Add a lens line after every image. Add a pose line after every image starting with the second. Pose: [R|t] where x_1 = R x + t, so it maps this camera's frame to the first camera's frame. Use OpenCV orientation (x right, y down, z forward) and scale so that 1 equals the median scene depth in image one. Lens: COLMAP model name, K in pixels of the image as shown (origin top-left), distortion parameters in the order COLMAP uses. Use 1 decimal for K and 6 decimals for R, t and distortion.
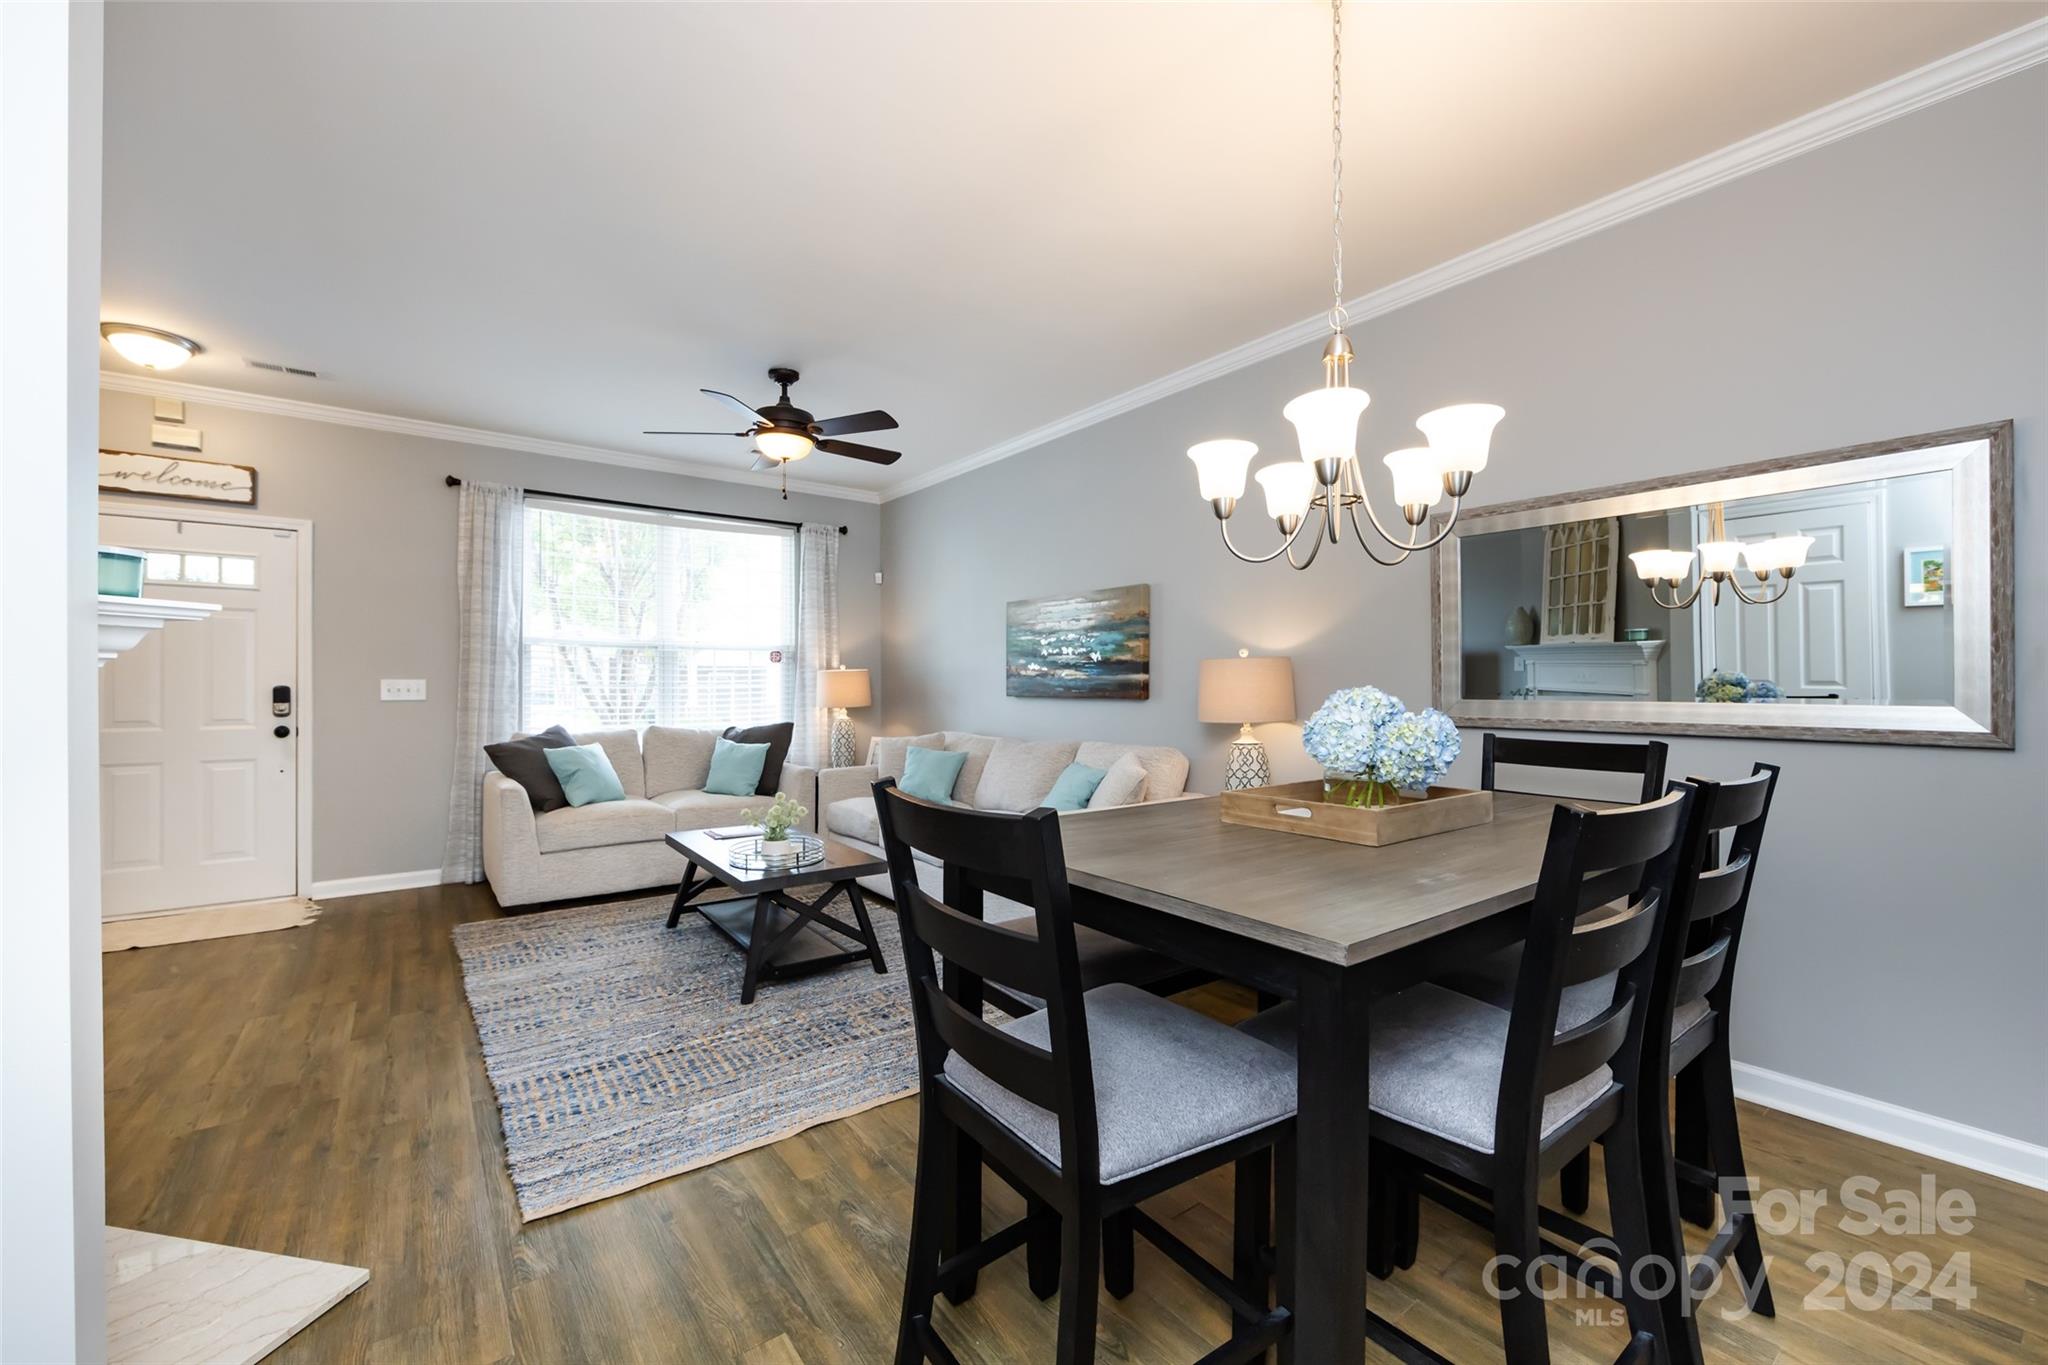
lens RADIAL K [[806.2, 0, 1009.0], [0, 806.2, 681.7], [0, 0, 1]] dist [-0.007567, 0.000172]
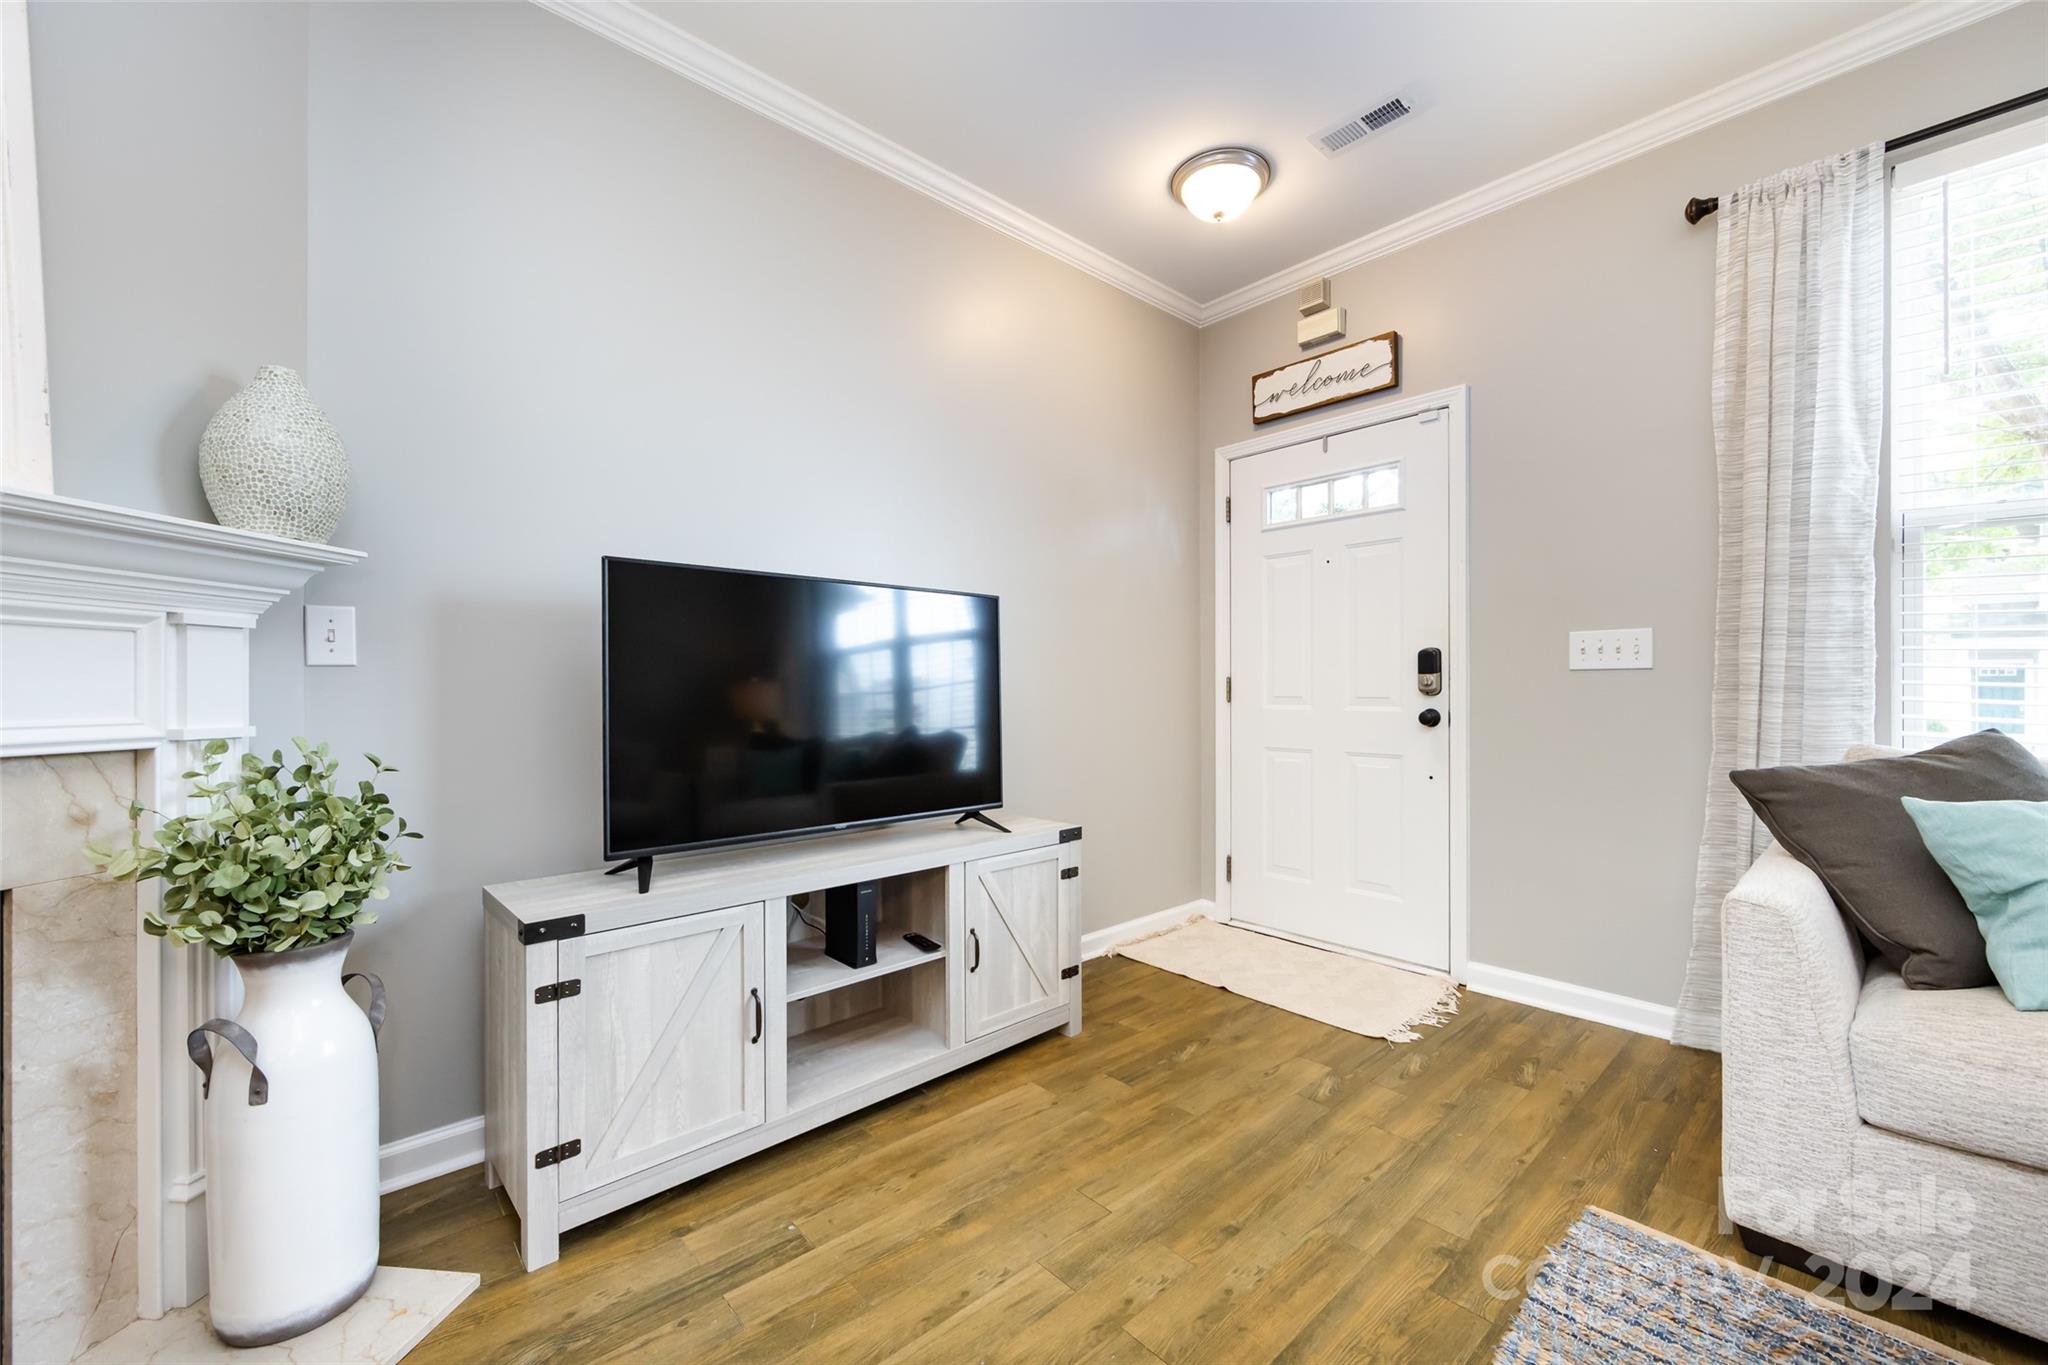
lens RADIAL K [[806.2, 0, 1024.7], [0, 806.2, 691.7], [0, 0, 1]] dist [-0.007567, 0.000172]
pose [[0.094897, 0.007593, -0.995458, -0.264405], [0.010466, 0.999908, 0.008624, 0.030146], [0.995432, -0.011237, 0.094809, 0.571536]]
